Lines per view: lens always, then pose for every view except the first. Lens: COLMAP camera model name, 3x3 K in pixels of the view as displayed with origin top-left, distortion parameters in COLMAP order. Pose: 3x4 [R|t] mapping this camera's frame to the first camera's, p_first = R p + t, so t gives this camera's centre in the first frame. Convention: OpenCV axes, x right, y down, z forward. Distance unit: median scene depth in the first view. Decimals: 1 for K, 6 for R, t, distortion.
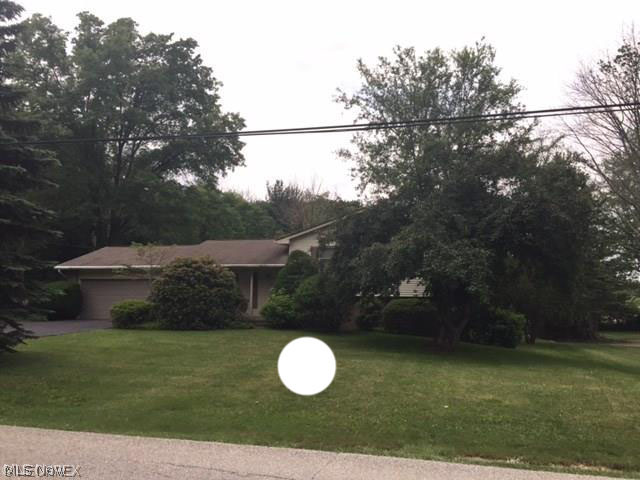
lens RADIAL K [[549.3, 0, 325.9], [0, 549.3, 239.0], [0, 0, 1]] dist [0.059188, -0.069189]
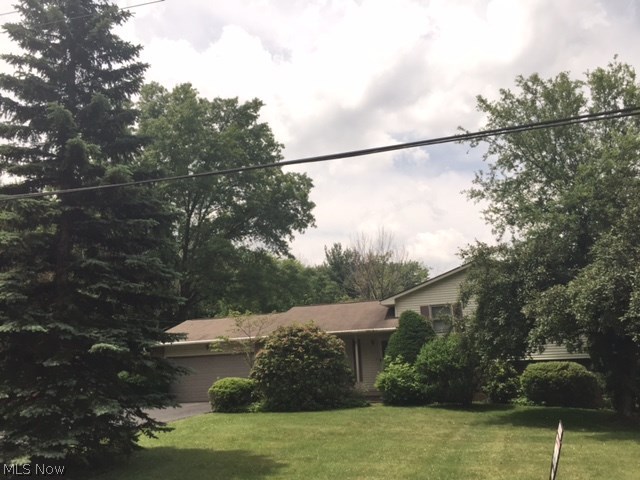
lens RADIAL K [[549.3, 0, 314.3], [0, 549.3, 238.7], [0, 0, 1]] dist [0.059188, -0.069189]
pose [[0.996870, -0.062029, -0.049009, -0.159122], [0.055238, 0.990041, -0.129489, 0.012212], [0.056553, 0.126377, 0.990369, 0.113664]]
